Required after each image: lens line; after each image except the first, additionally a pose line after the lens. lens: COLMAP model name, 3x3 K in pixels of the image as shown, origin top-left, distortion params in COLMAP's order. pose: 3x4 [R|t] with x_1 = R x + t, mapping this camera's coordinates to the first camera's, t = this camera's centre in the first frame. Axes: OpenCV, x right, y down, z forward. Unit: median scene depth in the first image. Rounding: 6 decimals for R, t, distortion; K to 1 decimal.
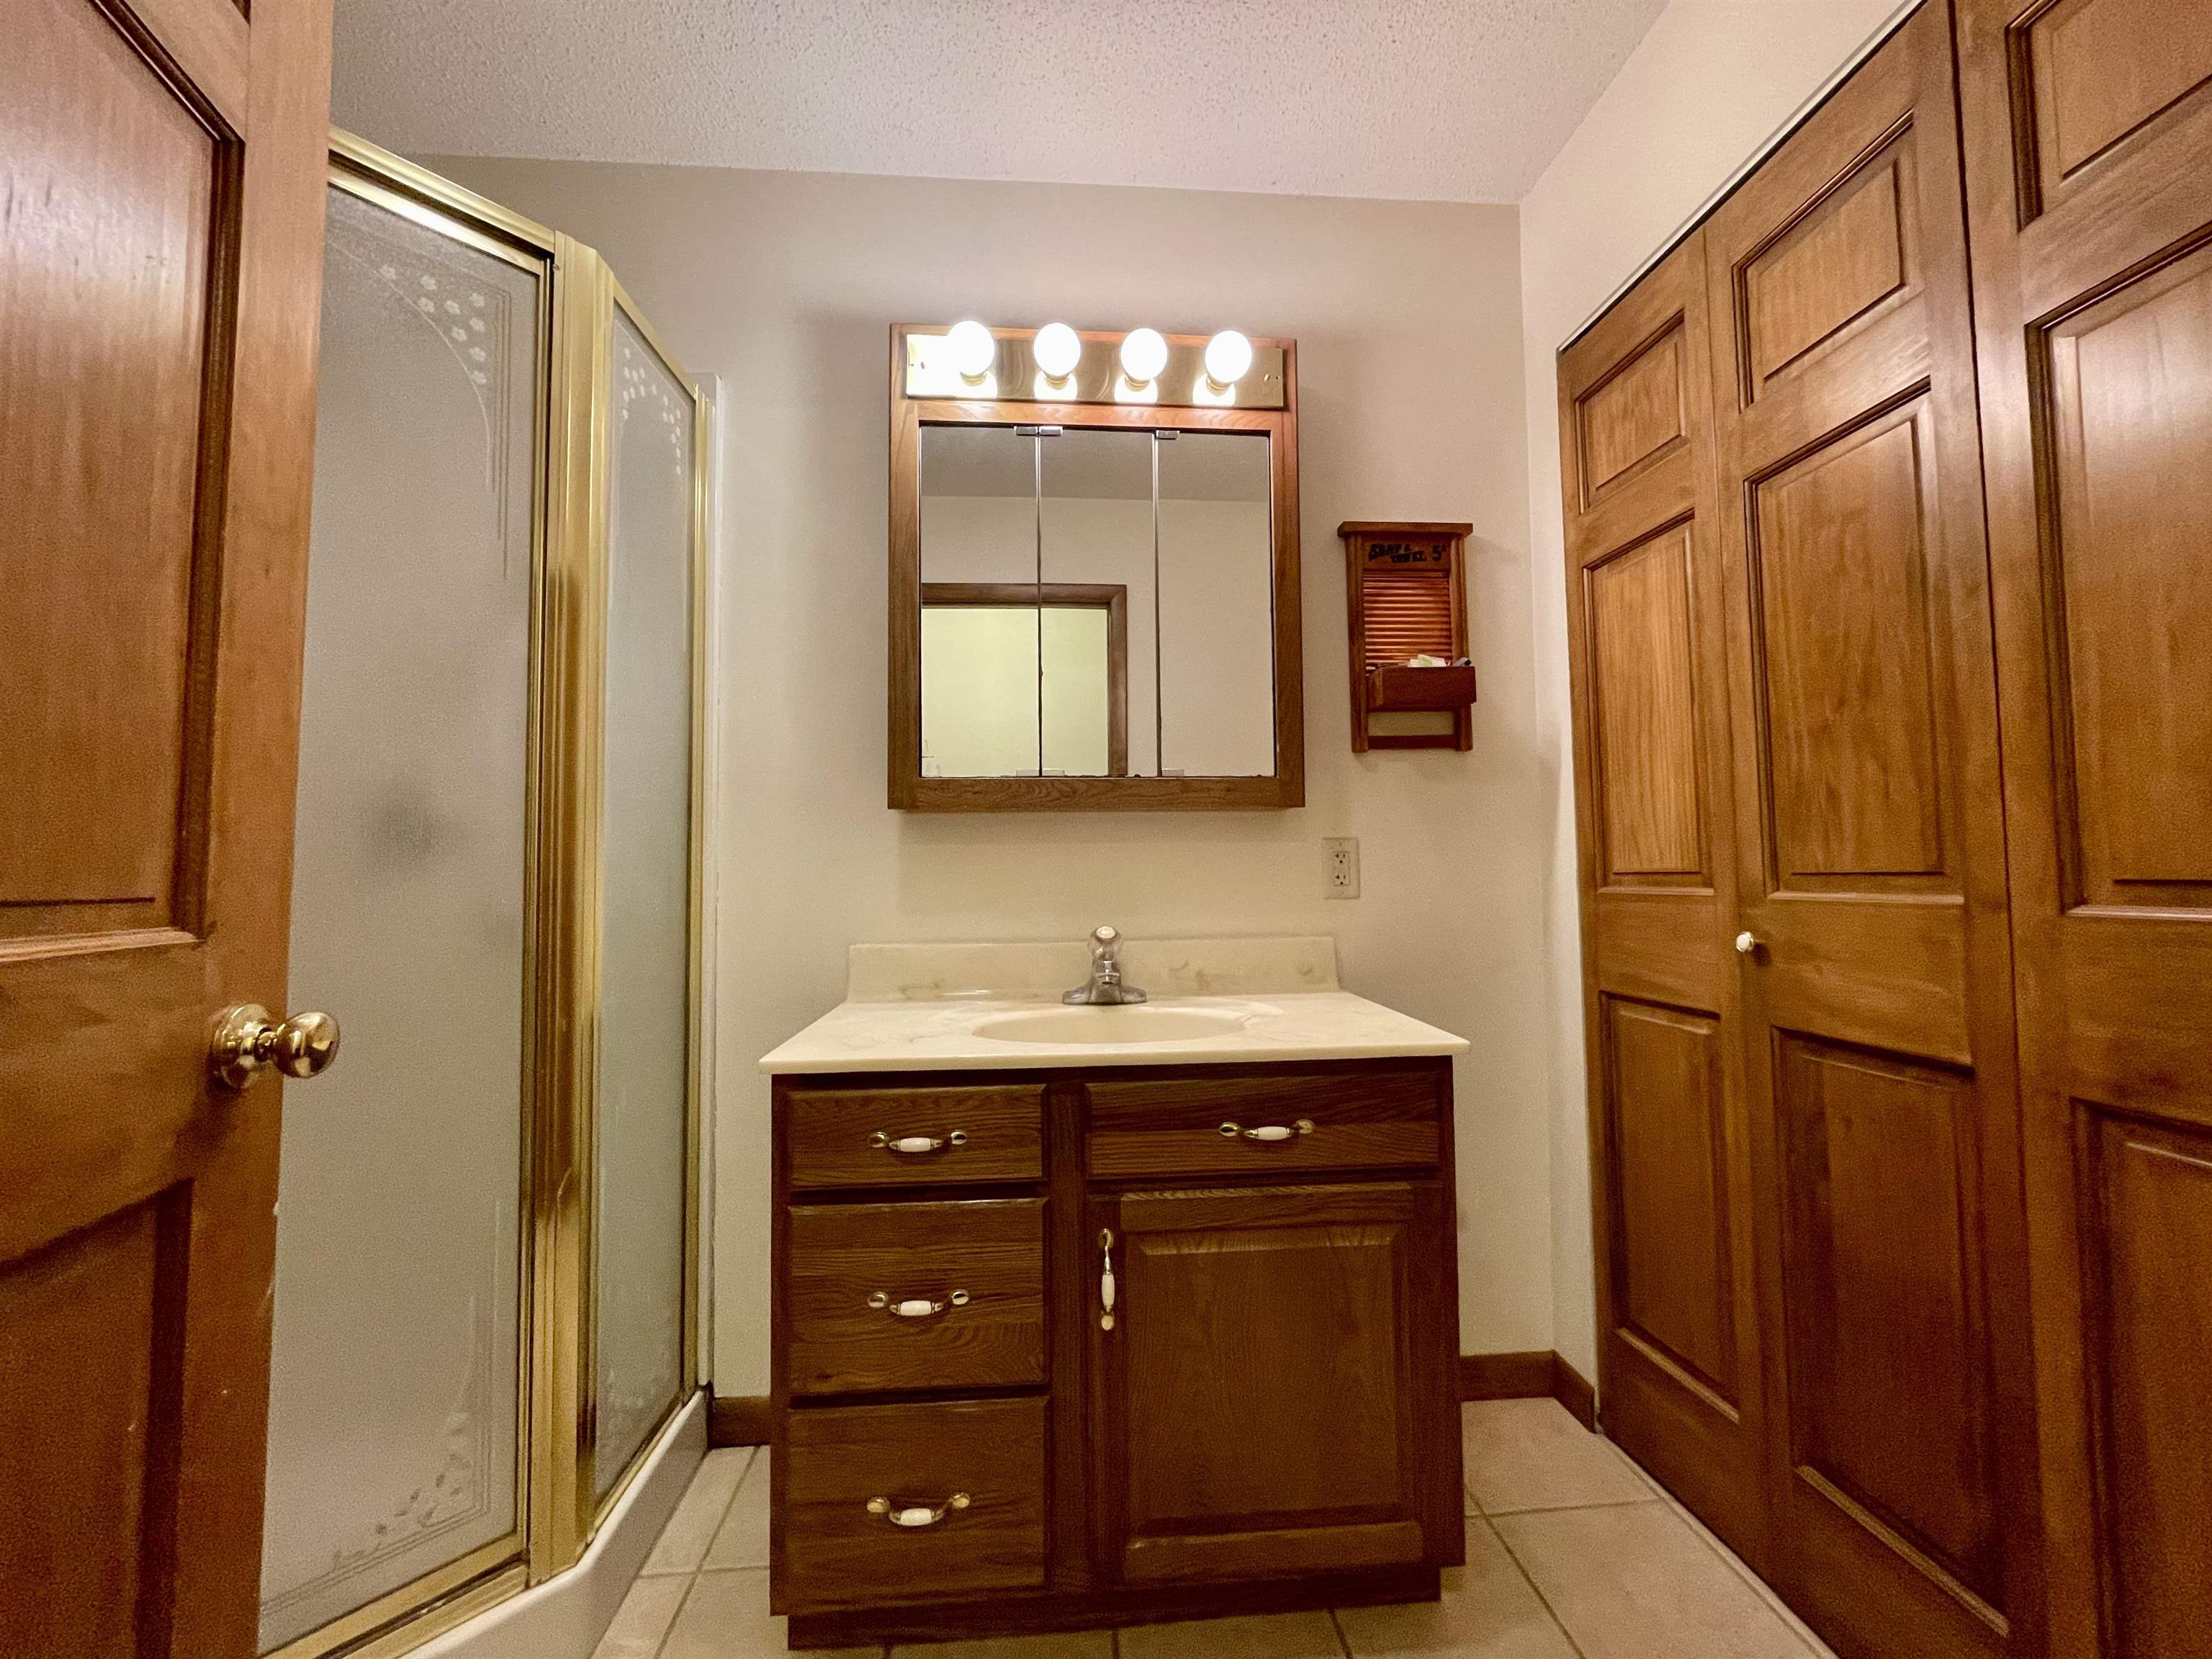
lens RADIAL K [[901.3, 0, 1109.8], [0, 901.3, 825.0], [0, 0, 1]] dist [-0.004698, -0.000041]
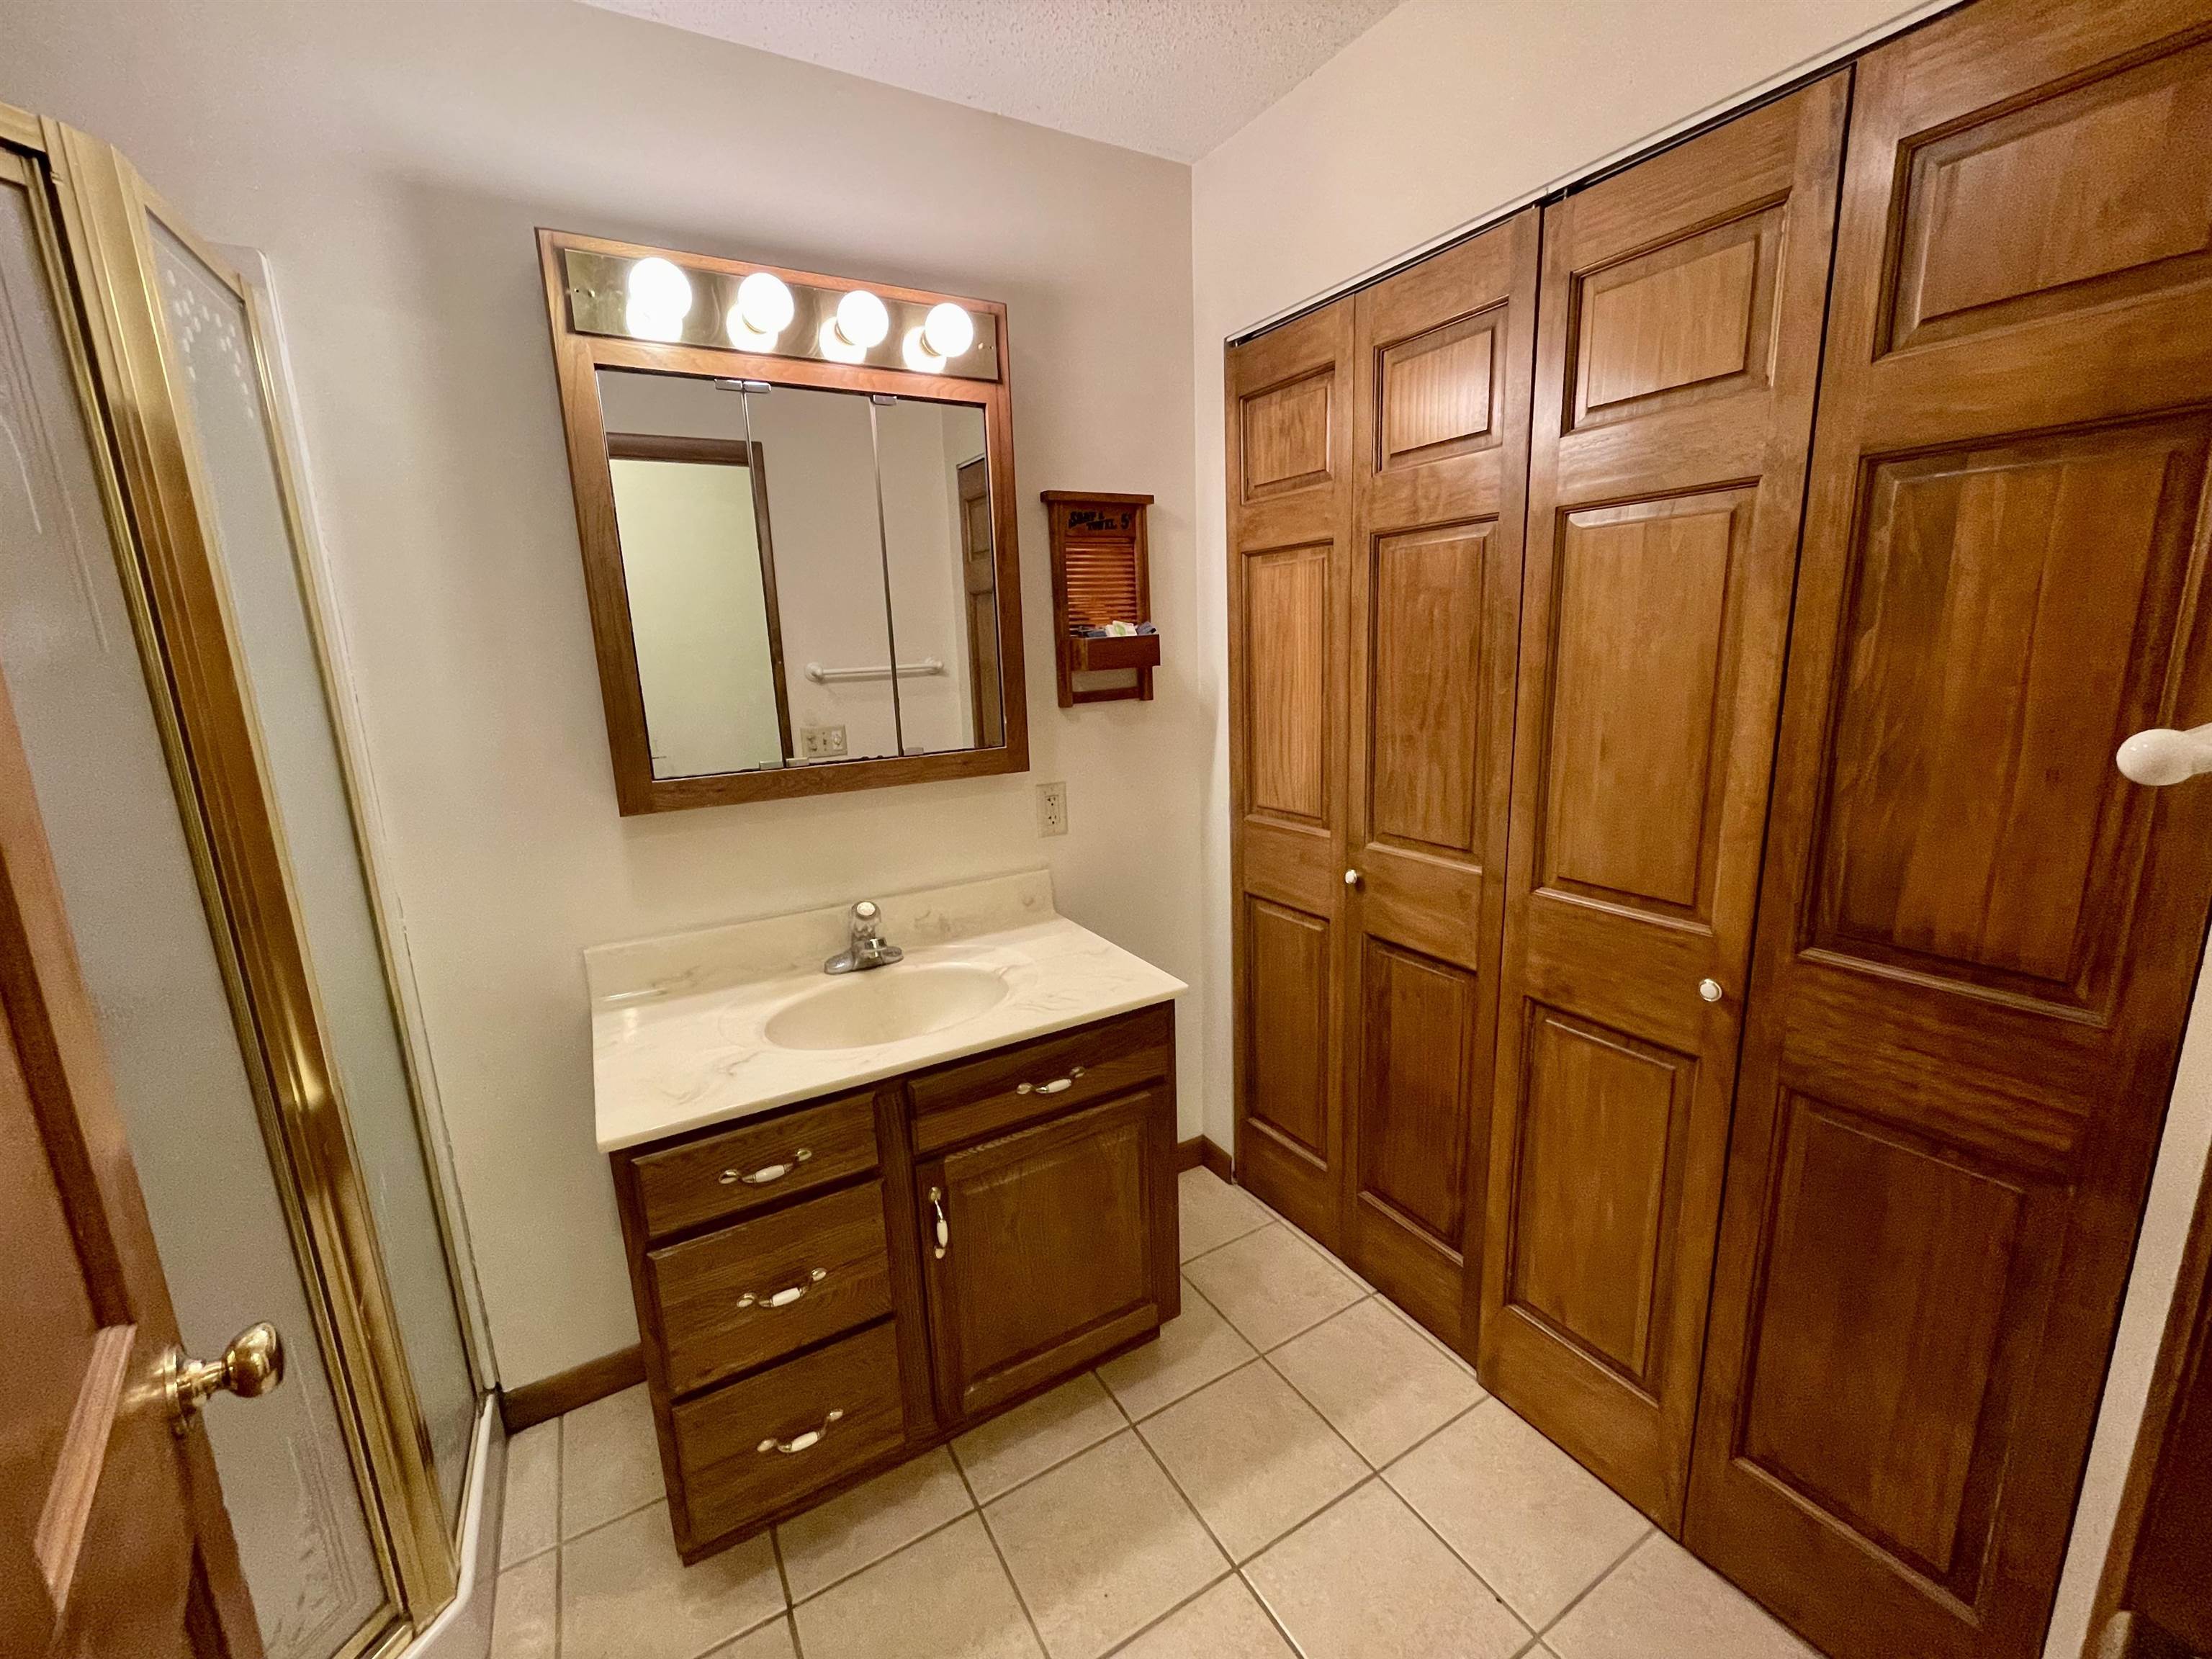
lens RADIAL K [[901.3, 0, 1114.5], [0, 901.3, 827.1], [0, 0, 1]] dist [-0.004698, -0.000041]
pose [[0.899593, -0.108579, 0.423016, -0.213527], [0.001880, 0.969555, 0.244866, -0.281188], [-0.436725, -0.219485, 0.872409, -0.060307]]
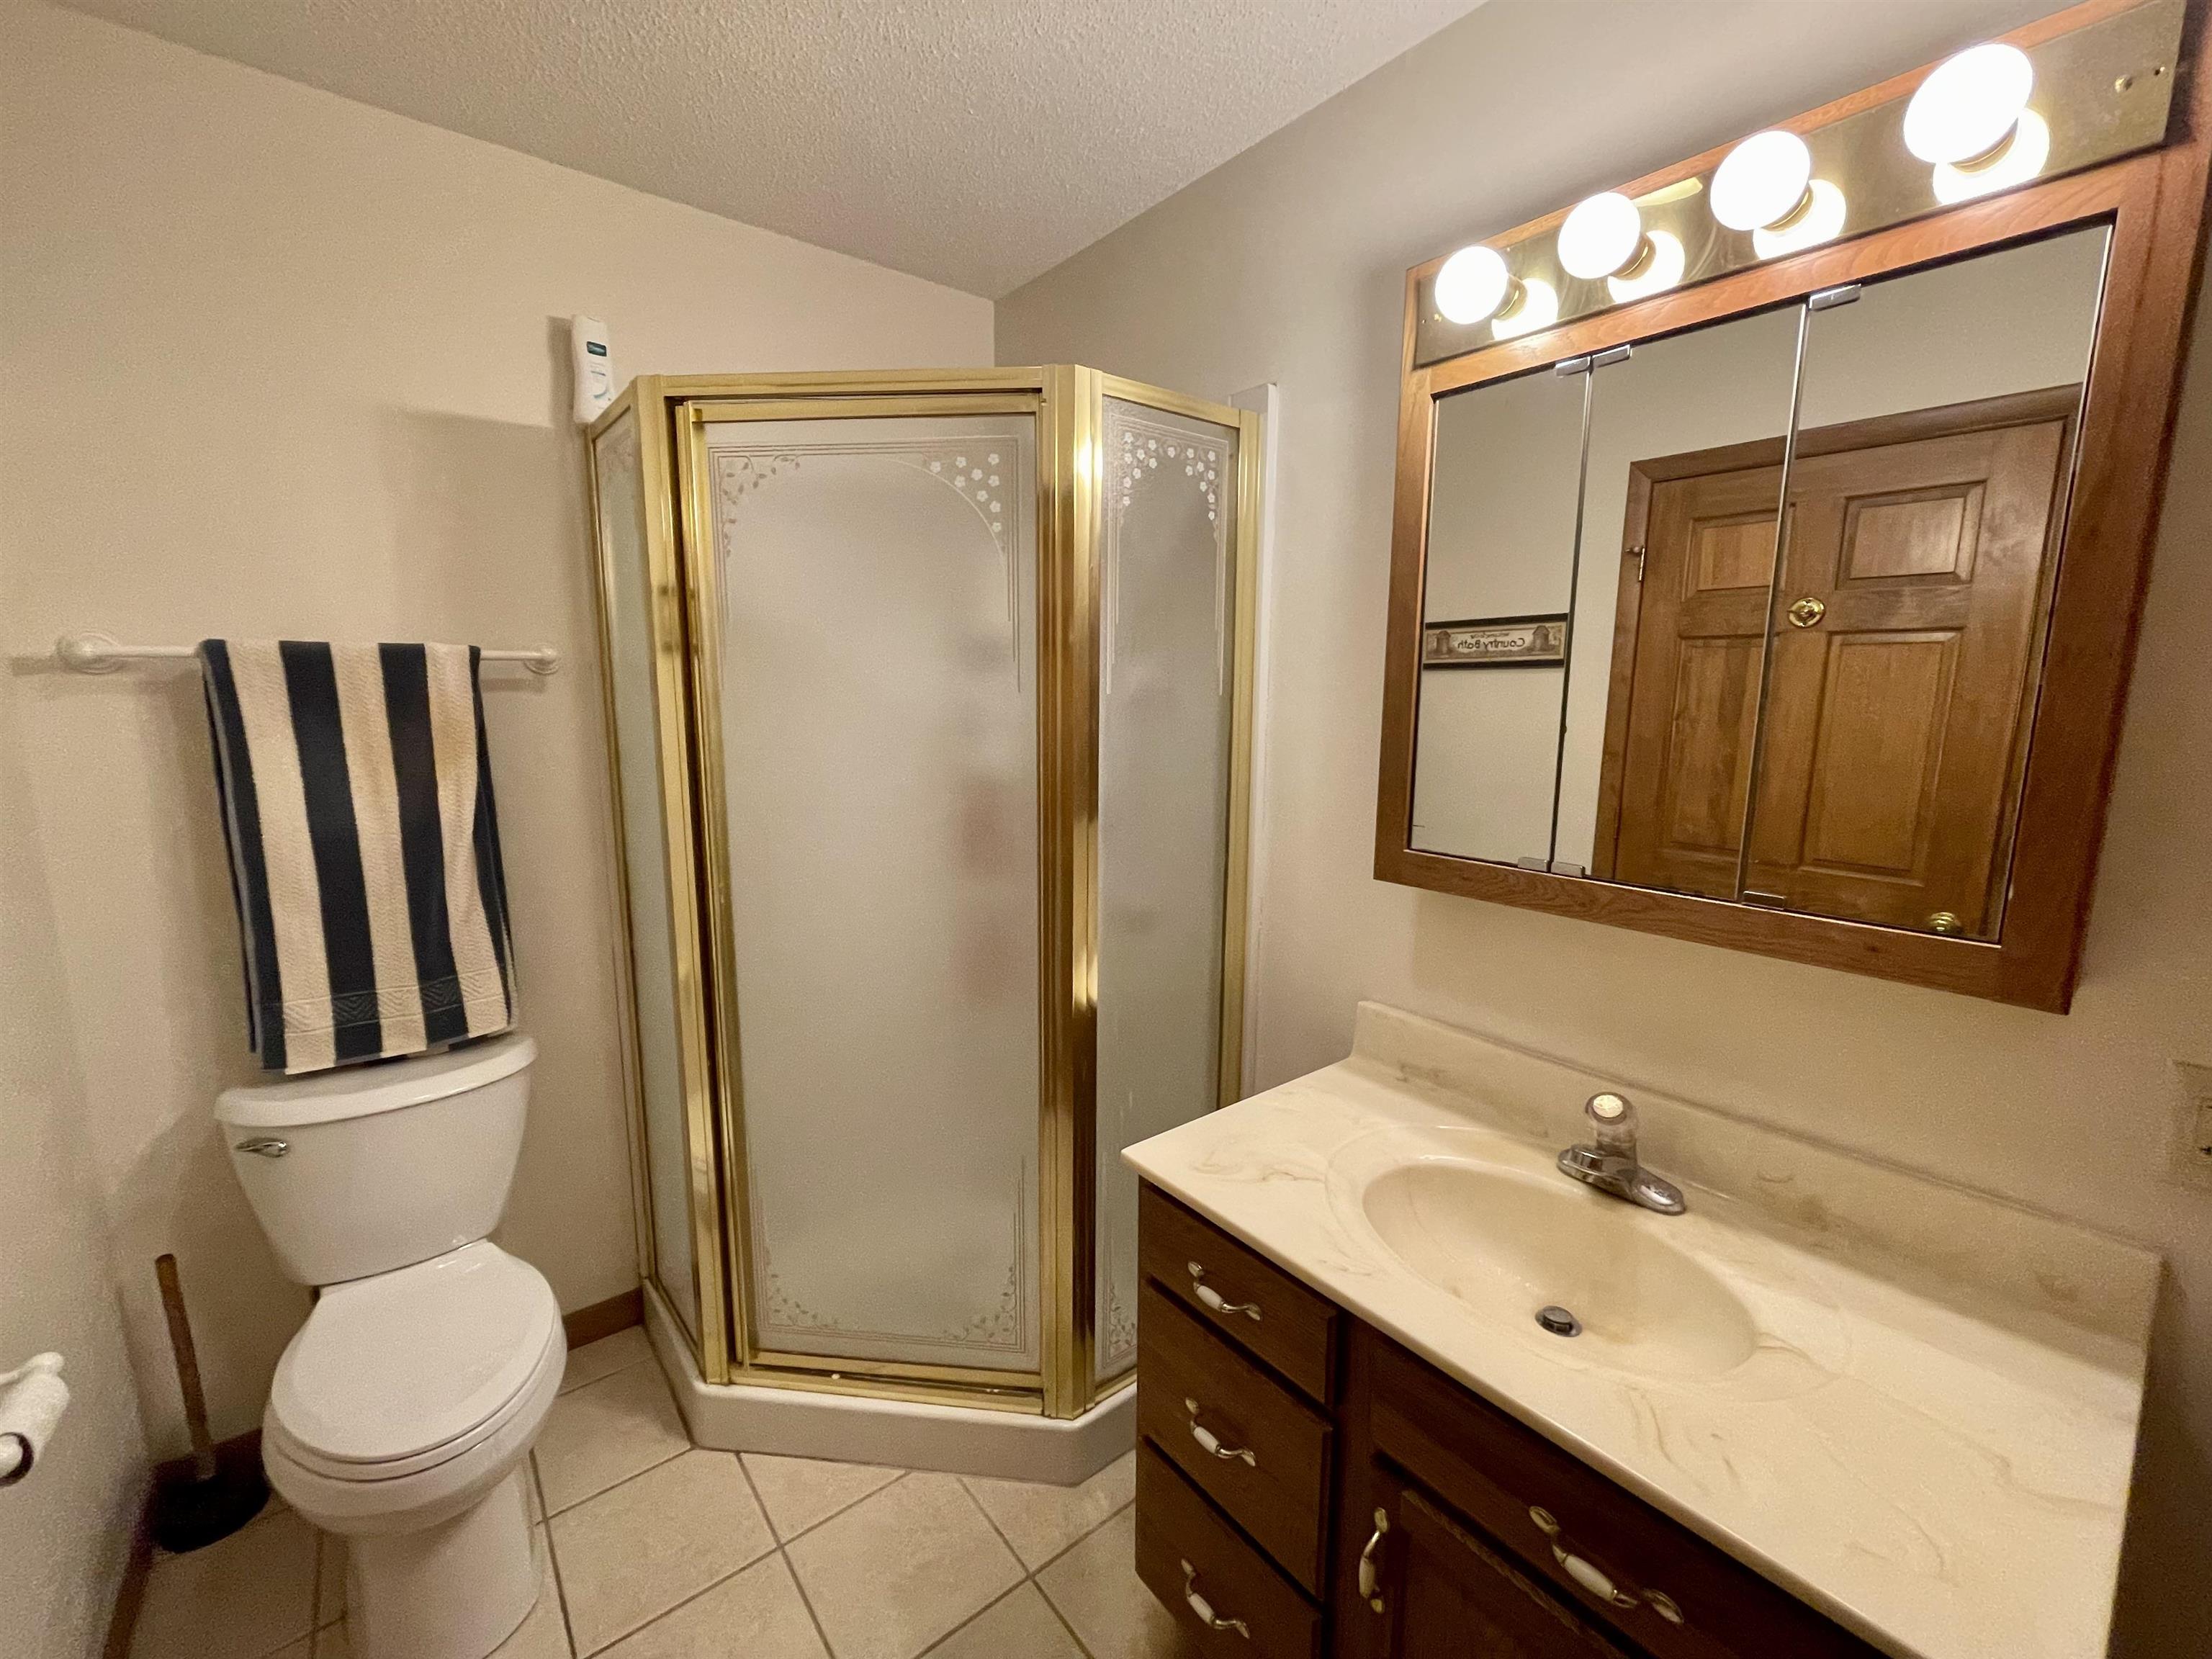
lens RADIAL K [[901.3, 0, 1100.9], [0, 901.3, 827.1], [0, 0, 1]] dist [-0.004698, -0.000041]
pose [[0.557655, 0.140711, -0.818059, 0.380219], [0.029825, 0.981494, 0.189154, -0.288721], [0.829537, -0.129881, 0.543139, 0.356504]]
